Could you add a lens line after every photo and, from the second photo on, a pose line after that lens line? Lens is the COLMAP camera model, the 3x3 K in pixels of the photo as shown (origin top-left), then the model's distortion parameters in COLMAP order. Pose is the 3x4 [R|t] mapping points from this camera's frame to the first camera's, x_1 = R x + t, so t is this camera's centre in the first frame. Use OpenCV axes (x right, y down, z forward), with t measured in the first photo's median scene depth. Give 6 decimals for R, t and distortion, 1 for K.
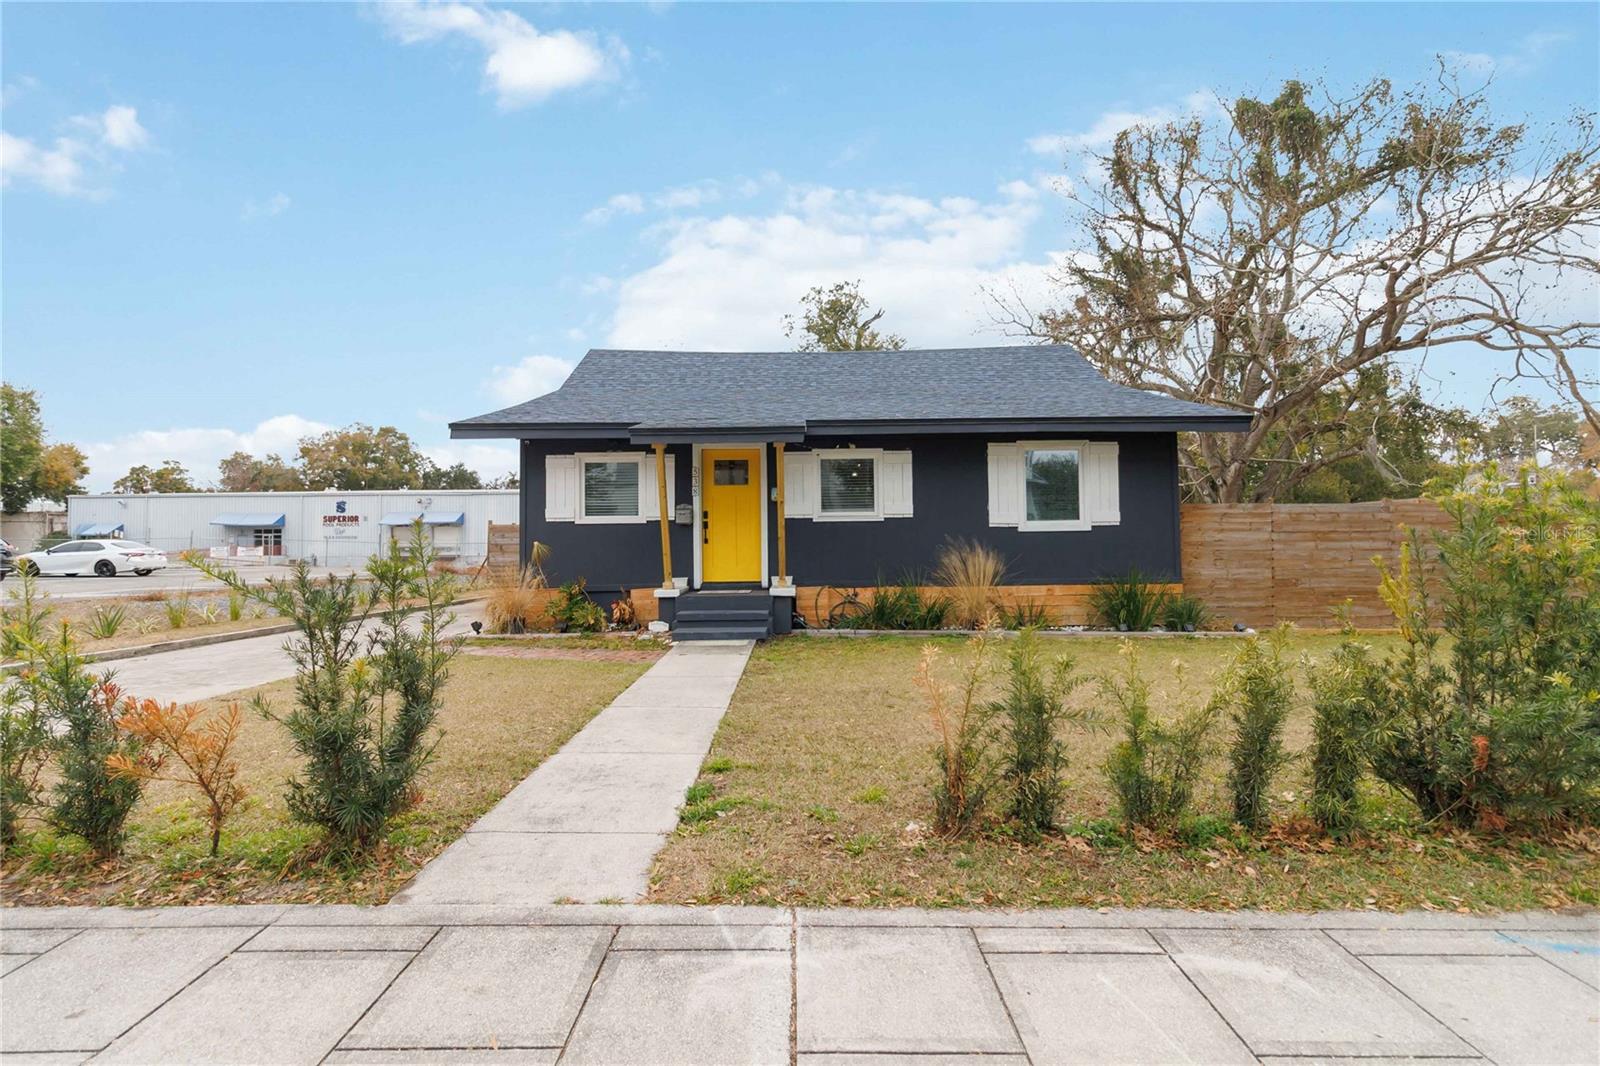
lens RADIAL K [[761.8, 0, 808.4], [0, 761.8, 522.4], [0, 0, 1]] dist [0.000783, 0.001429]
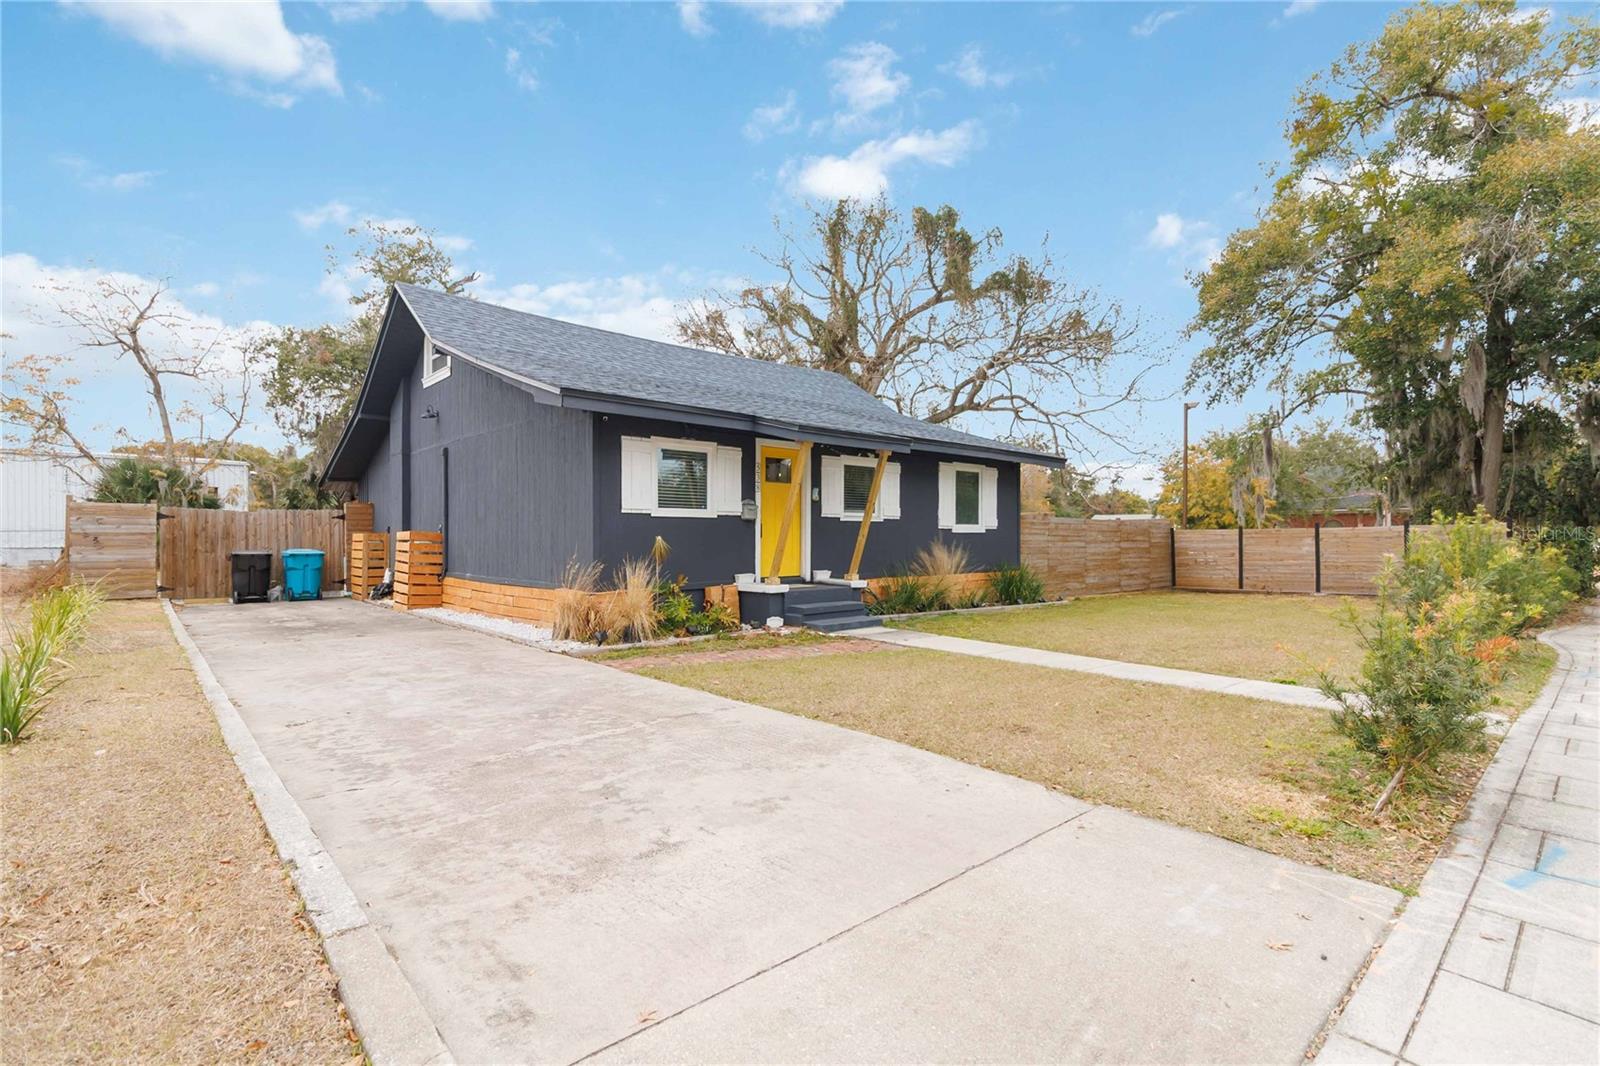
lens RADIAL K [[761.5, 0, 805.1], [0, 761.5, 517.1], [0, 0, 1]] dist [0.000776, 0.001687]
pose [[0.736896, 0.029092, 0.675380, -0.765712], [-0.030474, 0.999487, -0.009802, 0.006305], [-0.675319, -0.013359, 0.737405, 0.224080]]
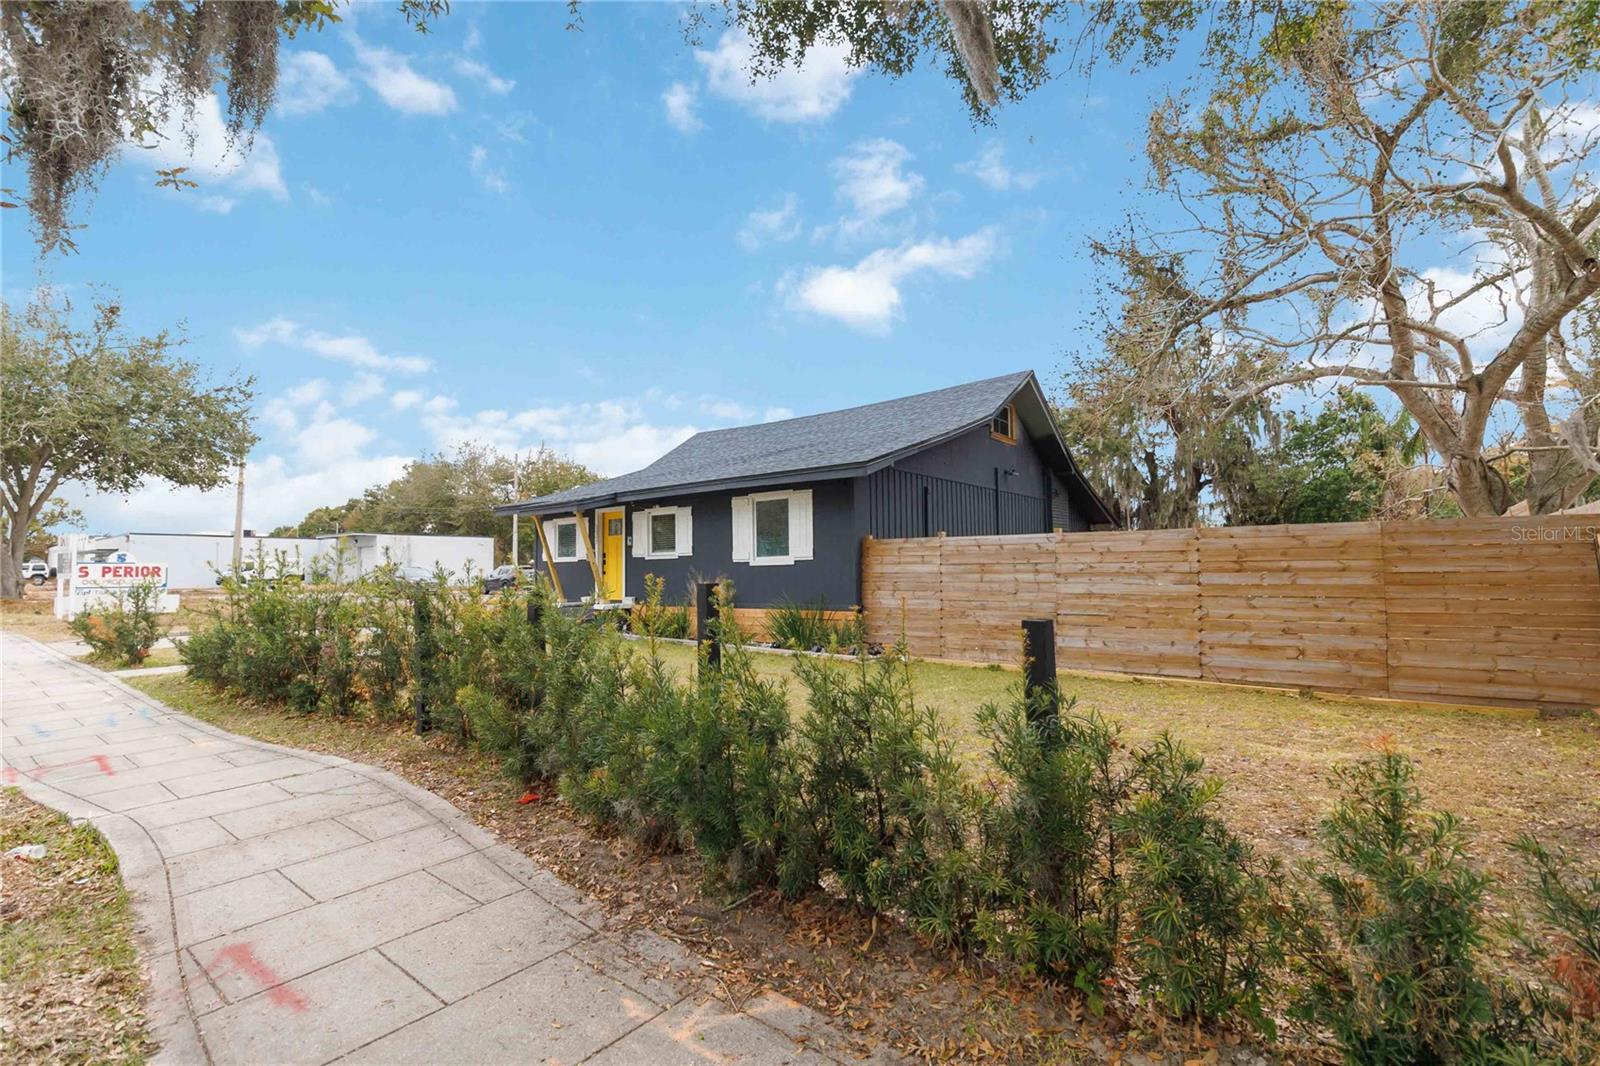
lens RADIAL K [[761.5, 0, 805.1], [0, 761.5, 517.1], [0, 0, 1]] dist [0.000776, 0.001687]
pose [[0.758242, -0.045906, -0.650356, 1.160521], [0.029868, 0.998917, -0.035686, -0.020290], [0.651289, 0.007634, 0.758791, 0.102267]]
